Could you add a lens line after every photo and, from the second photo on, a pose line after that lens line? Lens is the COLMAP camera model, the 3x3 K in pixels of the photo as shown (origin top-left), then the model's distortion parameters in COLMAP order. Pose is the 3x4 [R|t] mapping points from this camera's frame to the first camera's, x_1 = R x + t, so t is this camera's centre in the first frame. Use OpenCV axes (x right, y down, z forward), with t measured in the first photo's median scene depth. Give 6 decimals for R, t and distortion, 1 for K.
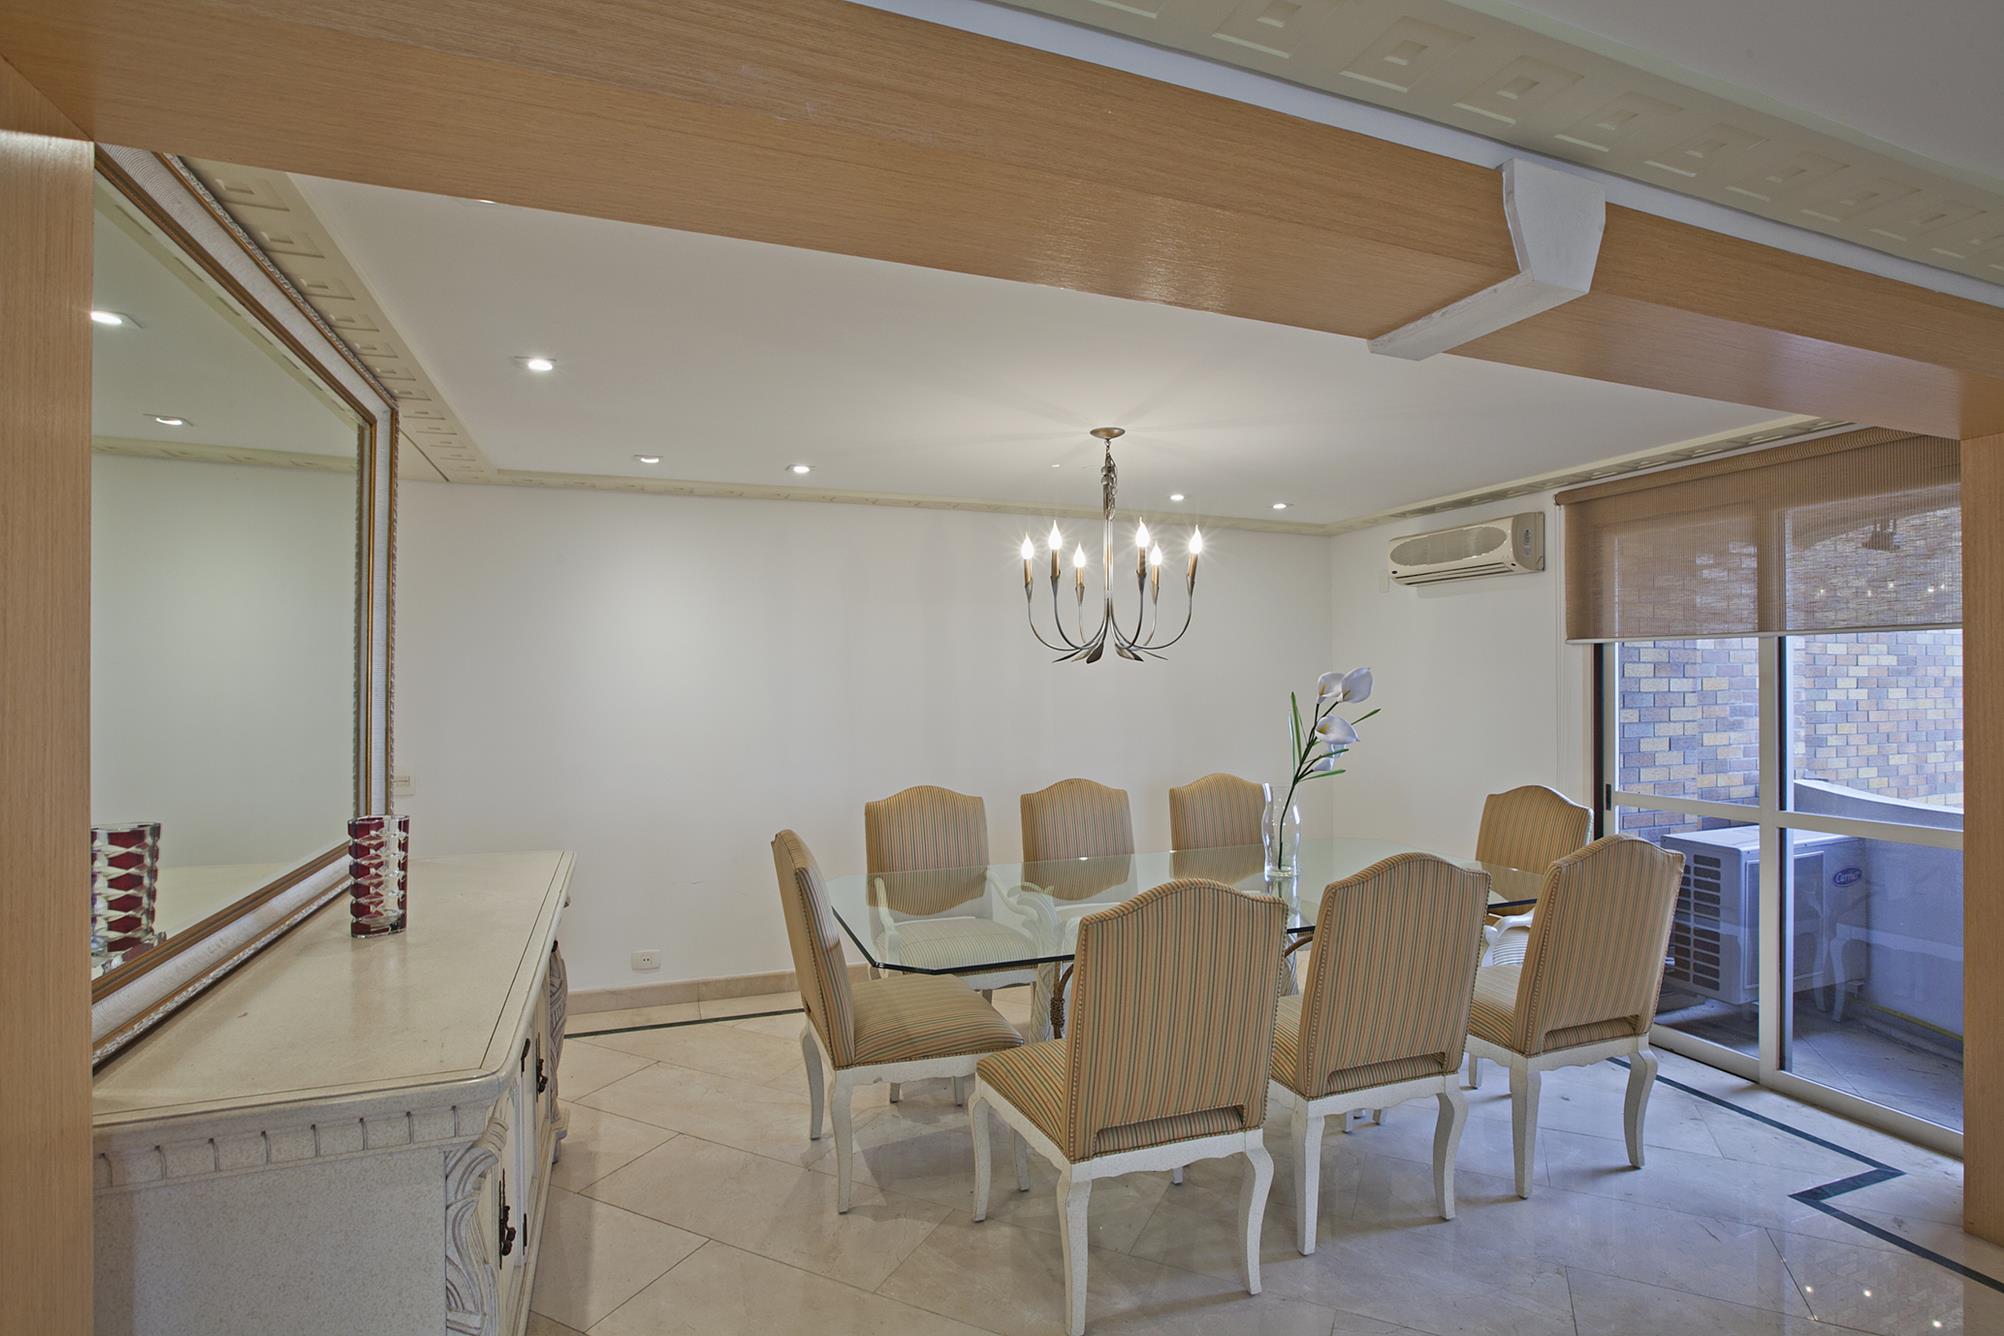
lens RADIAL K [[962.8, 0, 997.3], [0, 962.8, 679.4], [0, 0, 1]] dist [-0.022988, 0.000323]
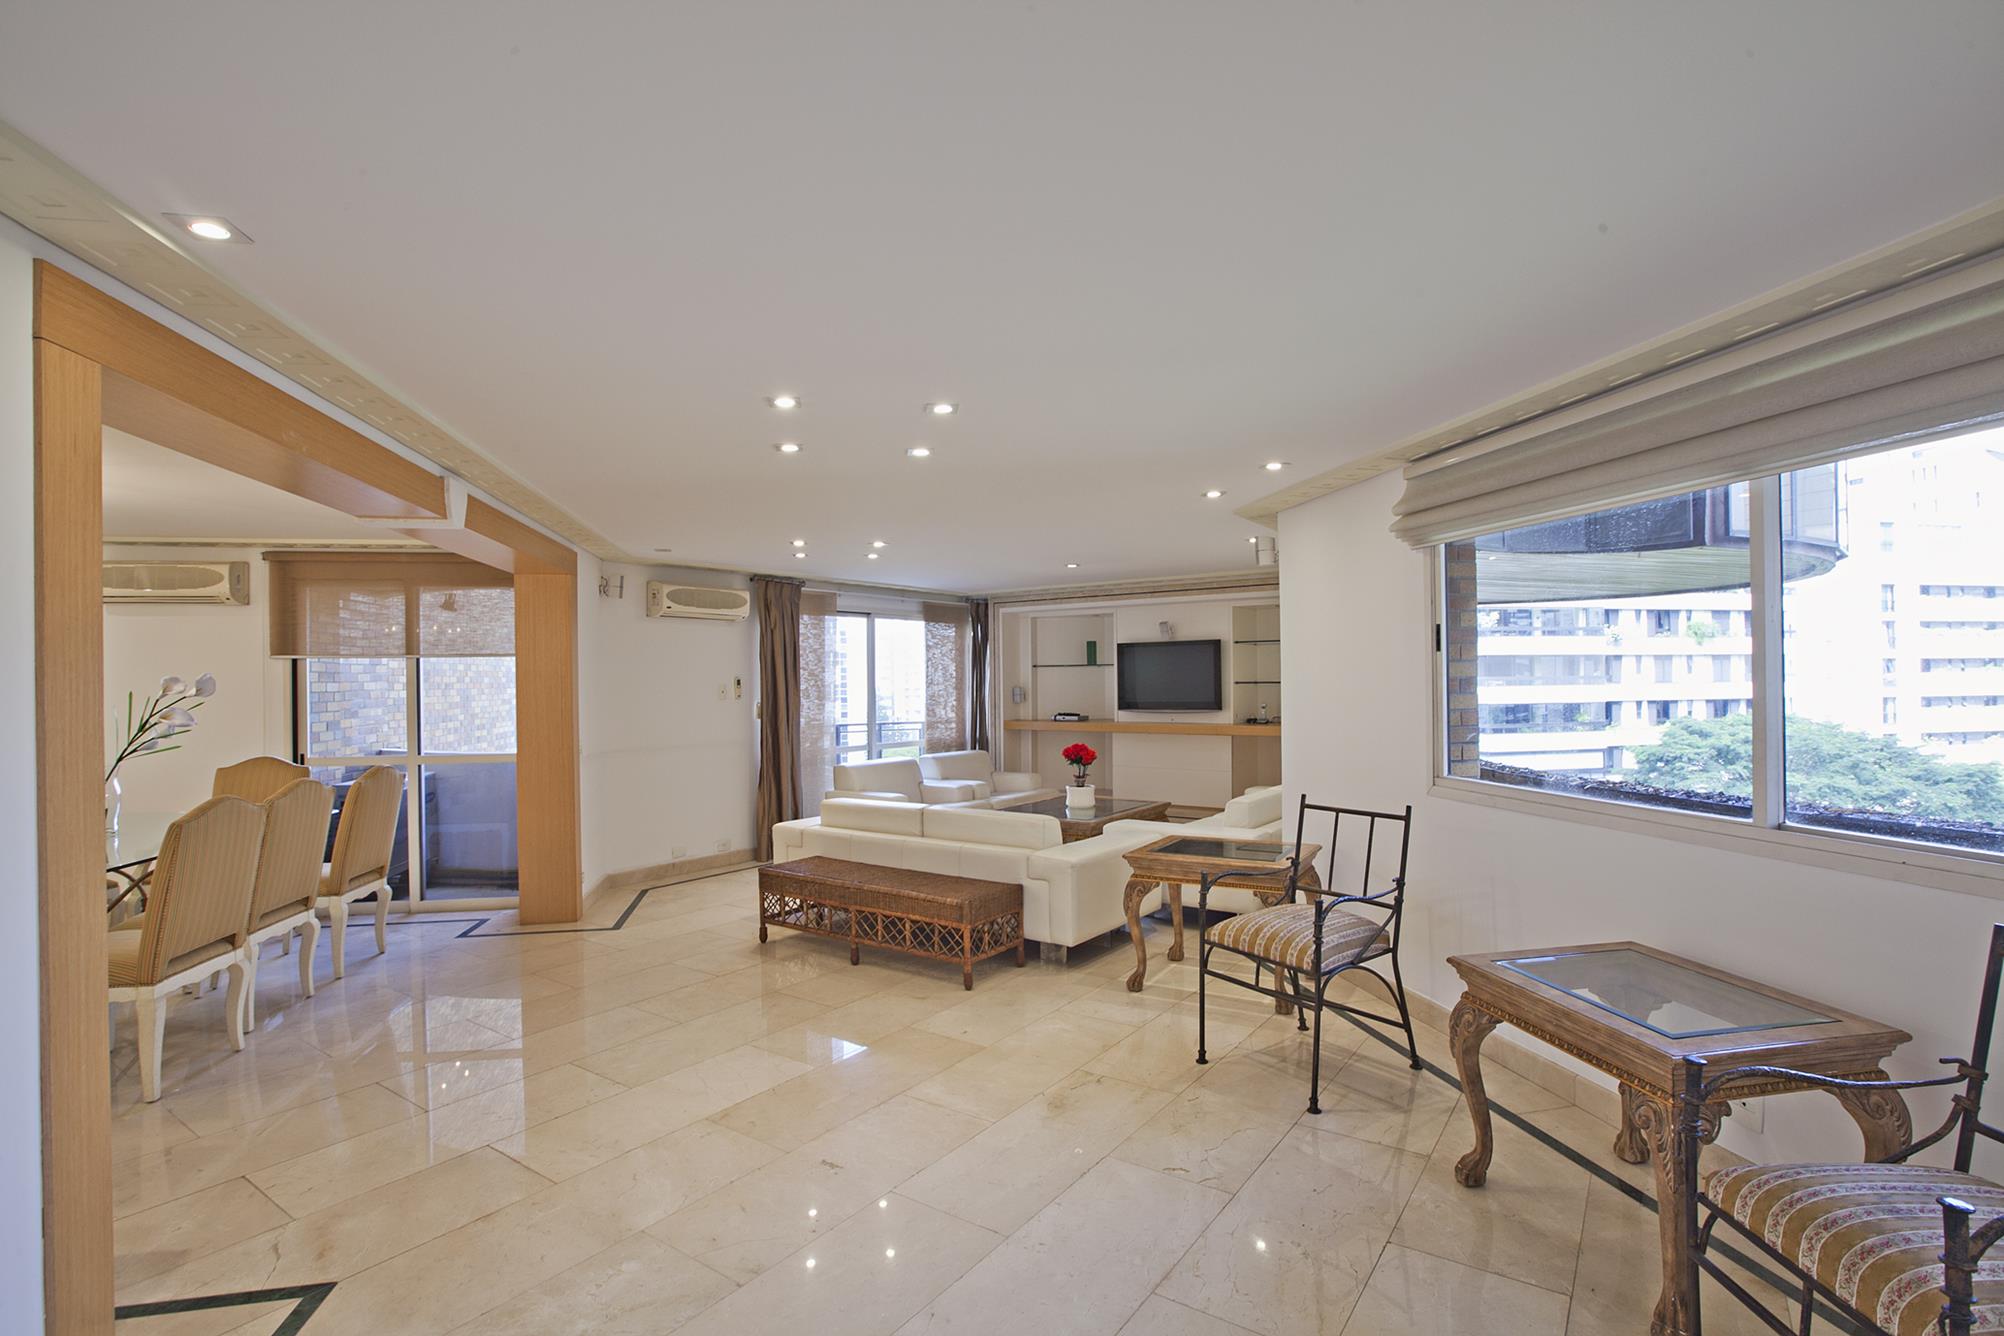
lens RADIAL K [[962.8, 0, 1000.9], [0, 962.8, 680.2], [0, 0, 1]] dist [-0.022988, 0.000323]
pose [[0.178508, 0.003676, 0.983932, -0.630201], [0.007799, 0.999956, -0.005151, 0.012014], [-0.983908, 0.008593, 0.178471, -0.340170]]
